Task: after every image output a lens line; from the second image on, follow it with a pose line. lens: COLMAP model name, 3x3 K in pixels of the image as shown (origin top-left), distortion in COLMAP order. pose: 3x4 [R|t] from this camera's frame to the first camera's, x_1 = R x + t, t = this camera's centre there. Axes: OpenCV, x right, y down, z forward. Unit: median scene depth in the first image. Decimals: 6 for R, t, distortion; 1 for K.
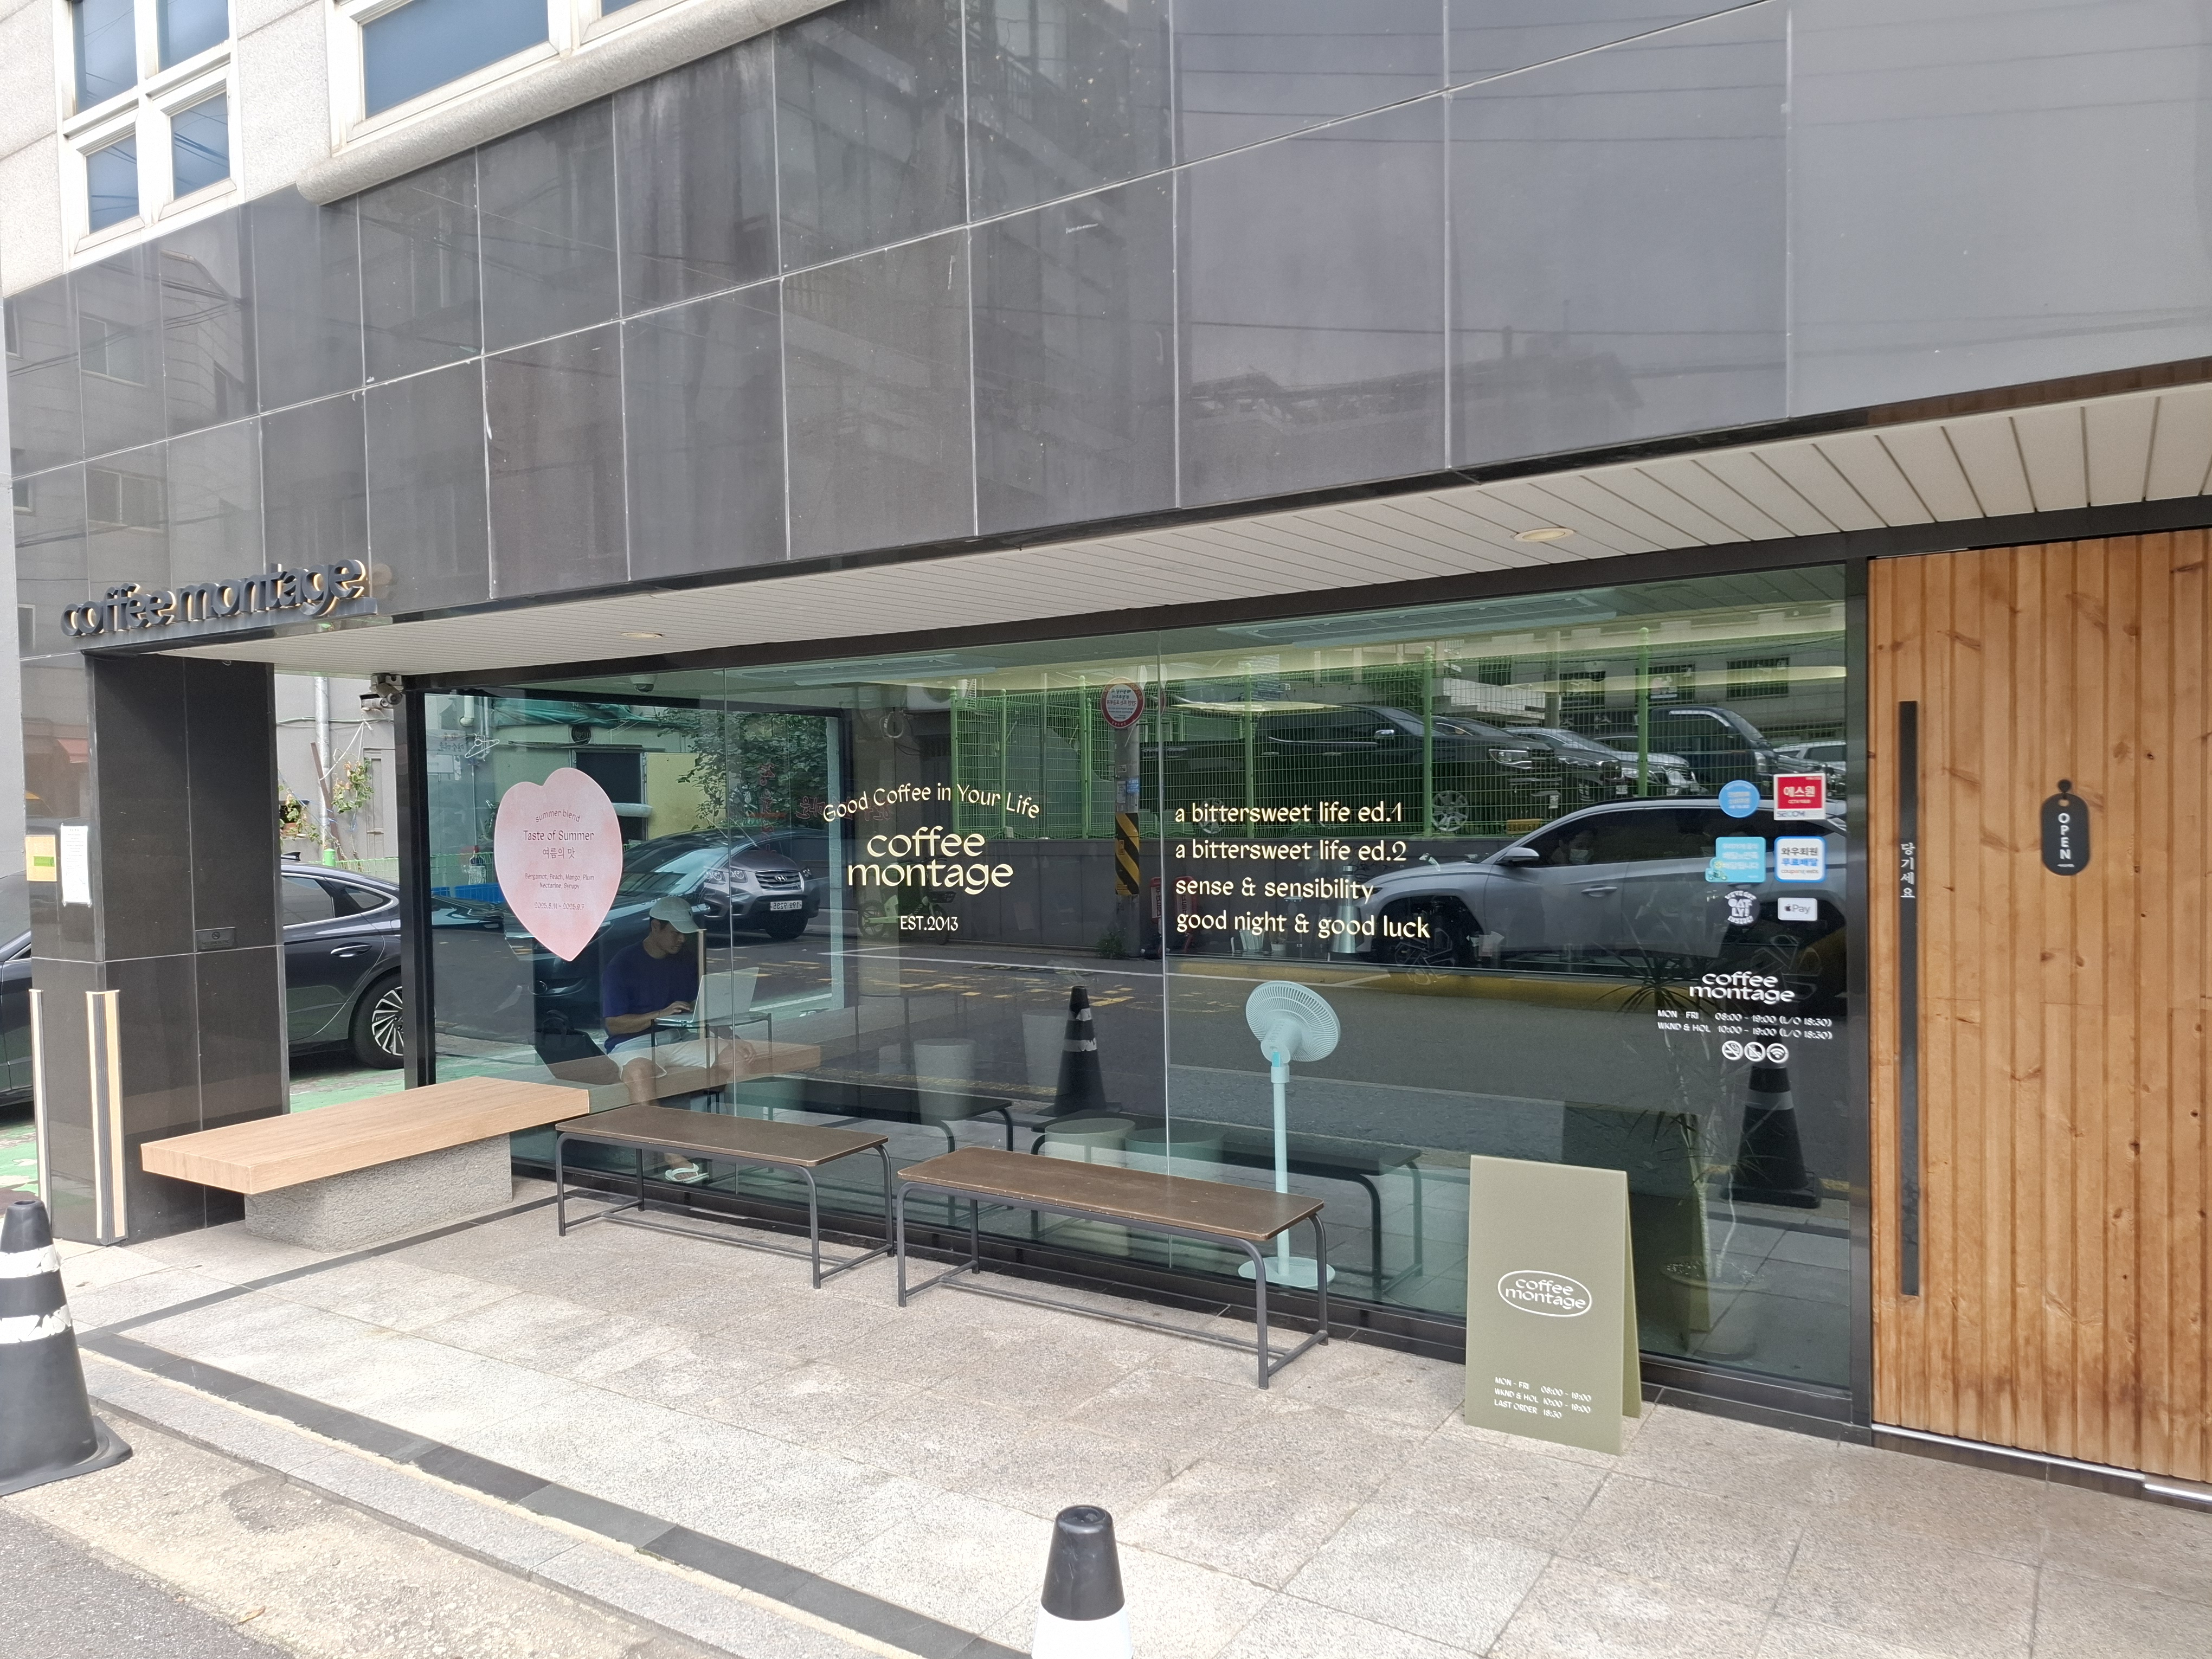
lens RADIAL K [[1537.6, 0, 1095.8], [0, 1537.6, 839.1], [0, 0, 1]] dist [0.026404, -0.025283]
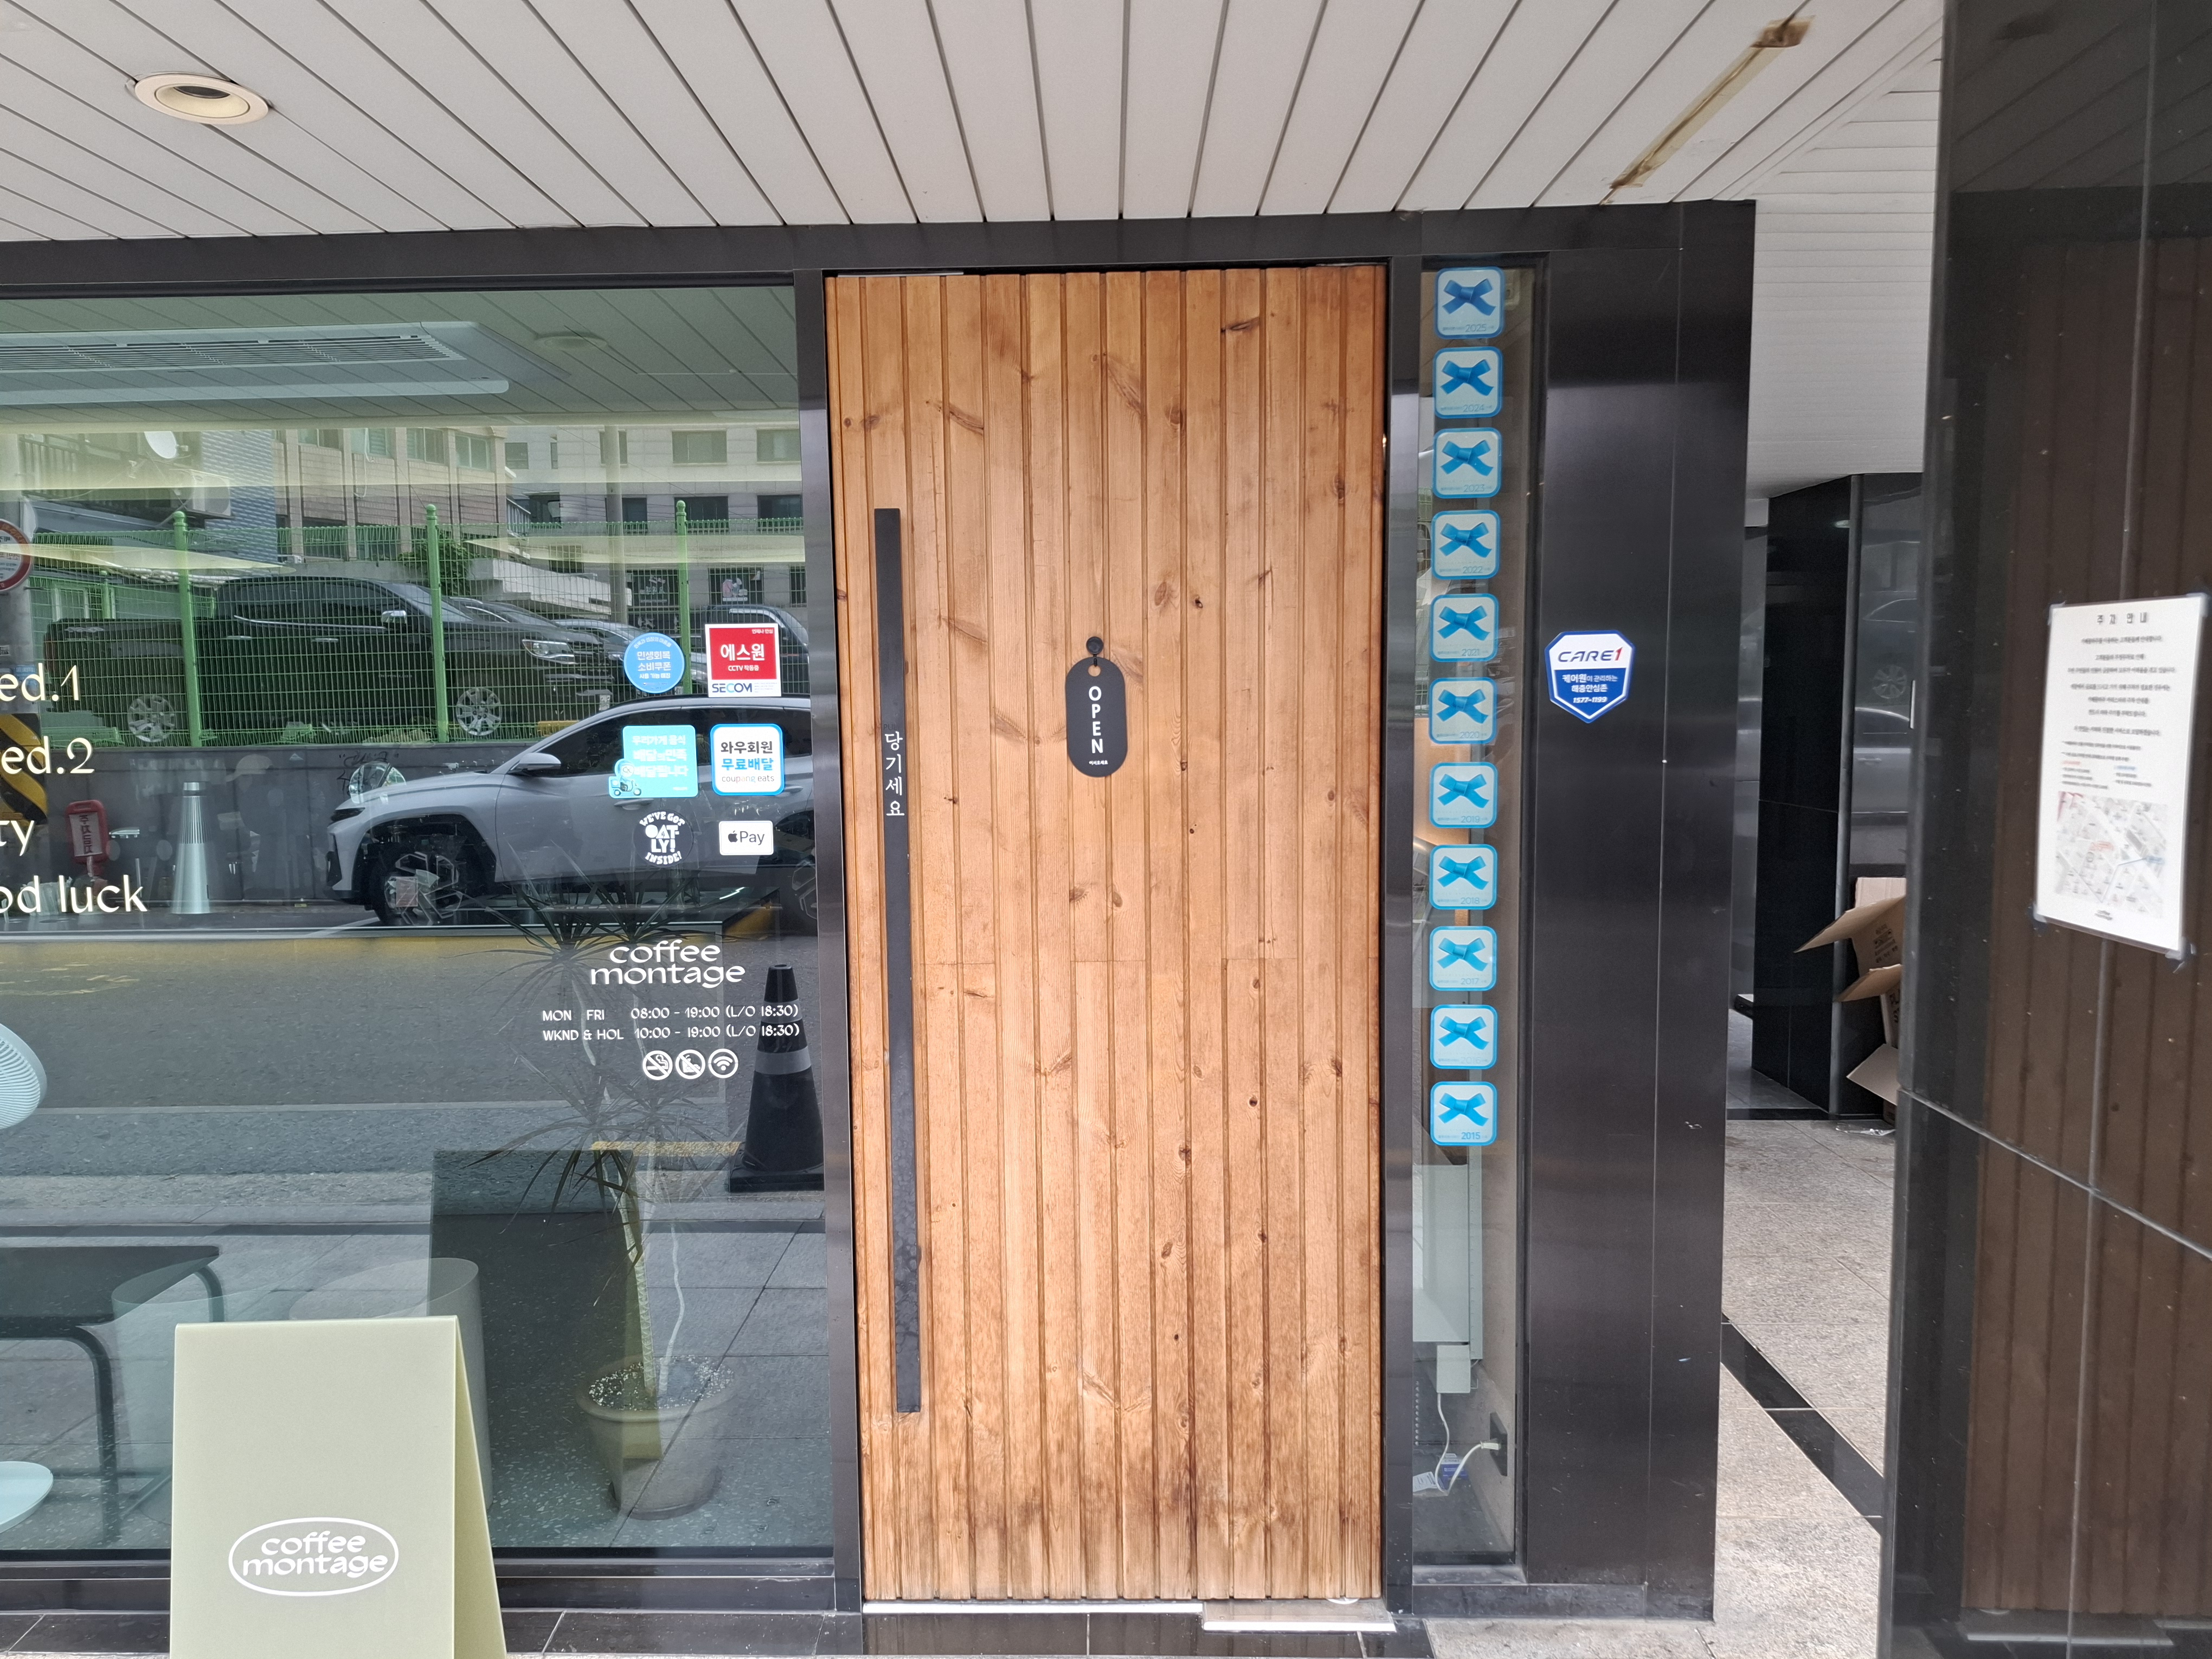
lens RADIAL K [[1537.6, 0, 1105.2], [0, 1537.6, 834.7], [0, 0, 1]] dist [0.026404, -0.025283]
pose [[0.840025, -0.044666, 0.540706, 0.250575], [0.013222, 0.997995, 0.061901, 0.006911], [-0.542387, -0.044849, 0.838931, 0.410582]]
